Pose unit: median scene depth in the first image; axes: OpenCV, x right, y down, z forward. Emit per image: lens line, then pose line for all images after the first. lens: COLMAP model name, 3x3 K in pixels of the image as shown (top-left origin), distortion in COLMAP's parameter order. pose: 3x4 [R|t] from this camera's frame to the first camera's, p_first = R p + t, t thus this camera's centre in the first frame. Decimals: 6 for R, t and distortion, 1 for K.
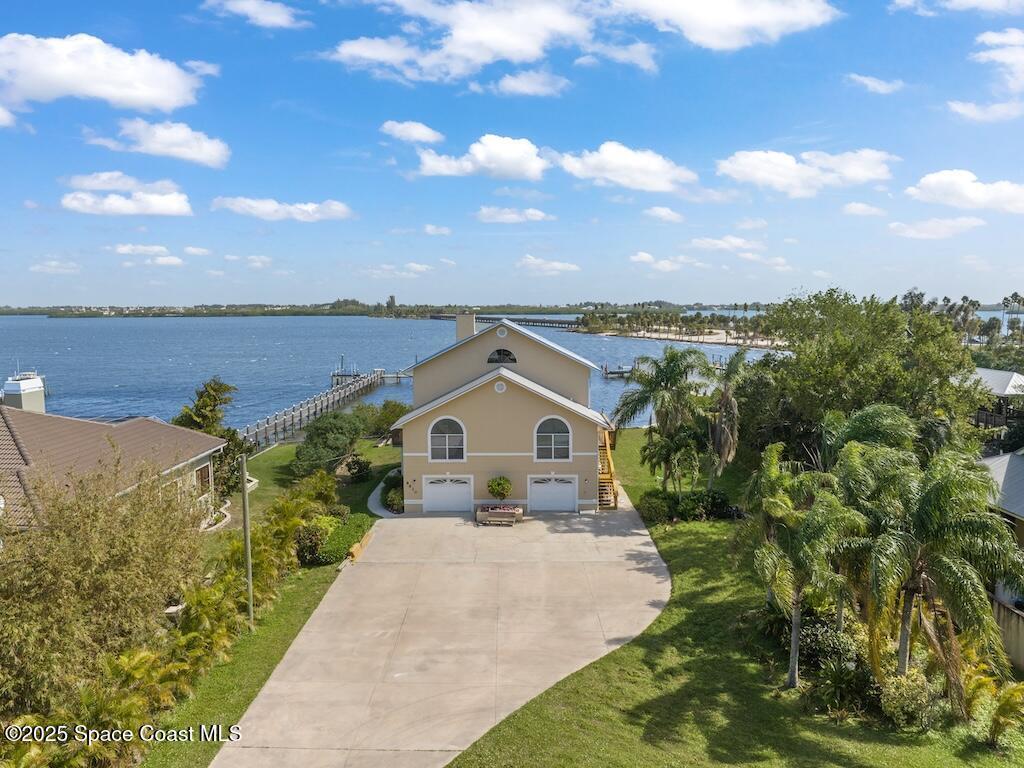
lens RADIAL K [[757.3, 0, 512.7], [0, 757.3, 363.3], [0, 0, 1]] dist [-0.041188, -0.005486]
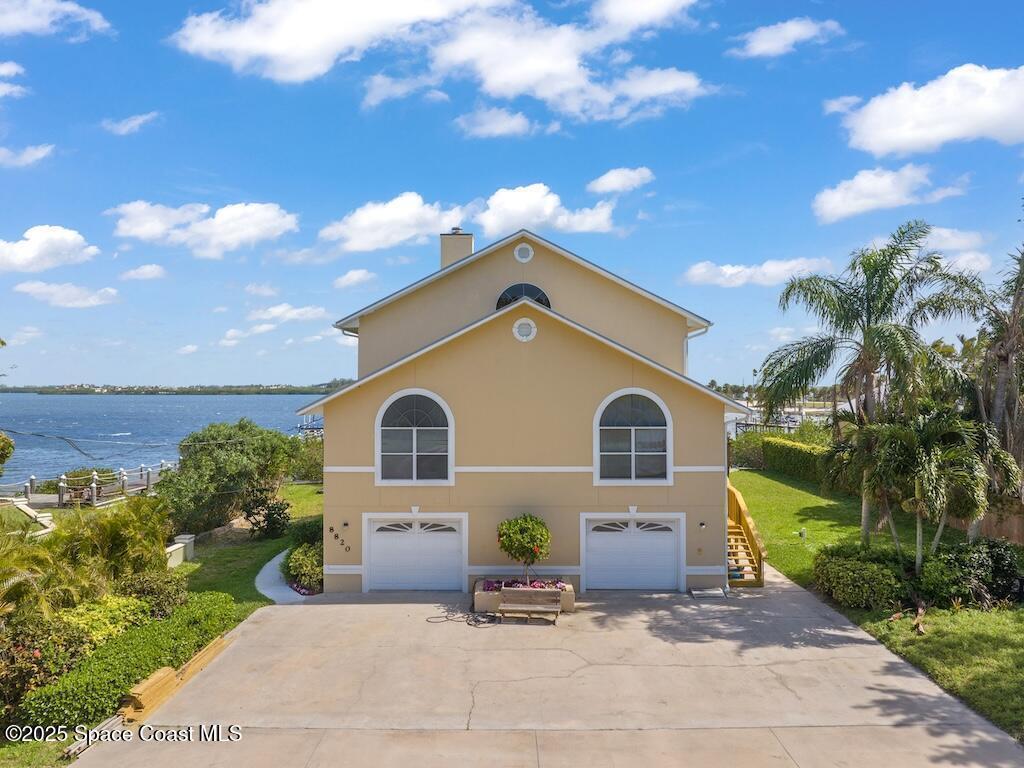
lens RADIAL K [[717.7, 0, 512.0], [0, 717.7, 384.0], [0, 0, 1]] dist [-0.036038, -0.002435]
pose [[0.999988, 0.003449, 0.003514, -0.026048], [-0.003085, 0.995092, -0.098903, 0.111515], [-0.003838, 0.098891, 0.995091, 0.541277]]
